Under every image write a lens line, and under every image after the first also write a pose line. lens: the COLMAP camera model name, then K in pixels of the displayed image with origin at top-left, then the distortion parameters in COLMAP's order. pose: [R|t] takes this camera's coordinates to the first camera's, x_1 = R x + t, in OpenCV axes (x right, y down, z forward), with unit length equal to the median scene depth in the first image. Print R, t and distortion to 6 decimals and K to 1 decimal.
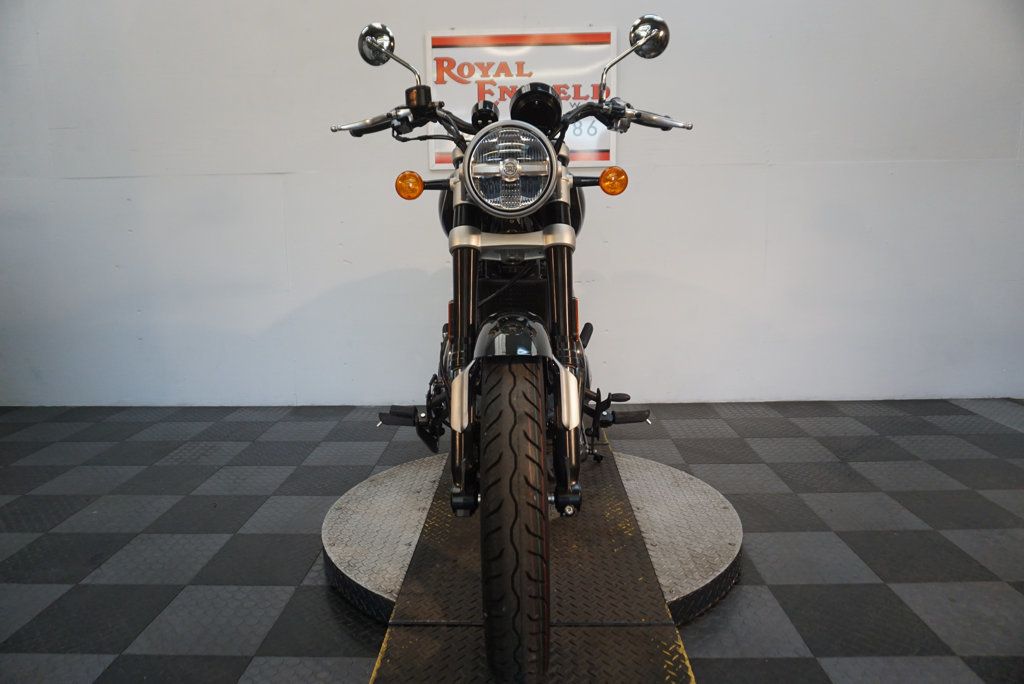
lens RADIAL K [[686.7, 0, 506.4], [0, 686.7, 330.8], [0, 0, 1]] dist [-0.056471, 0.037036]
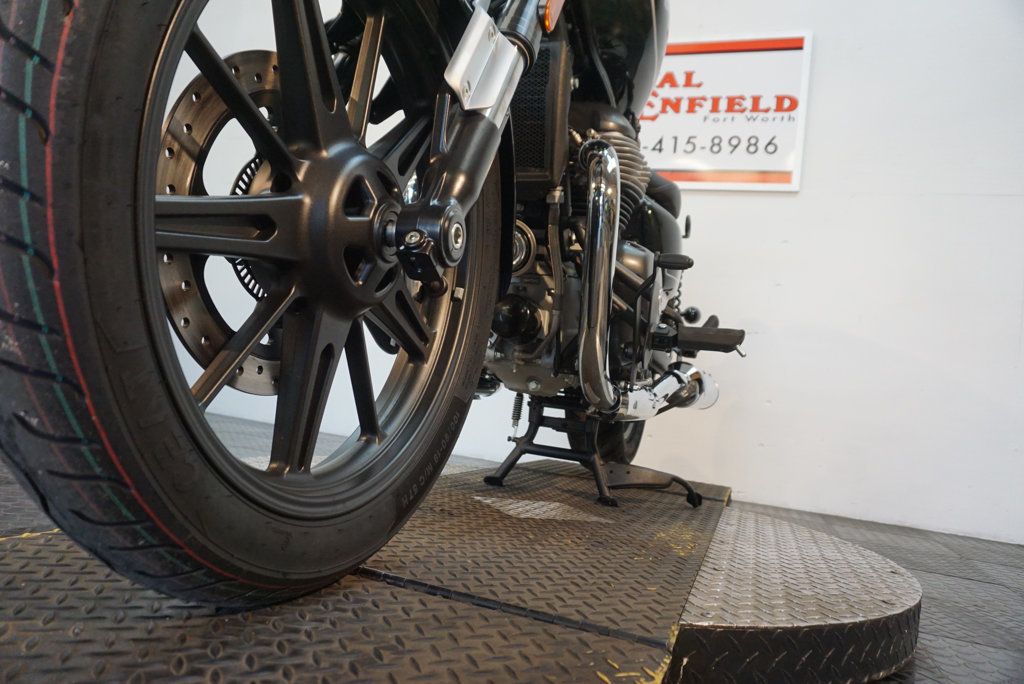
lens RADIAL K [[686.7, 0, 506.4], [0, 686.7, 330.8], [0, 0, 1]] dist [-0.056471, 0.037036]
pose [[0.939985, 0.107999, -0.323673, 0.178167], [-0.189360, 0.954220, -0.231533, 0.243650], [0.283850, 0.278928, 0.917403, 0.369618]]
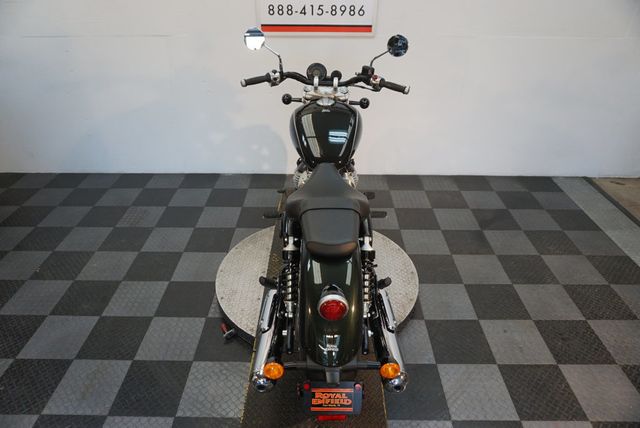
lens RADIAL K [[429.2, 0, 316.5], [0, 429.2, 207.0], [0, 0, 1]] dist [-0.056471, 0.037036]
pose [[0.999669, 0.007389, 0.024633, 0.002975], [-0.015979, 0.928958, 0.369839, -0.370571], [-0.020150, -0.370110, 0.928769, -0.100895]]
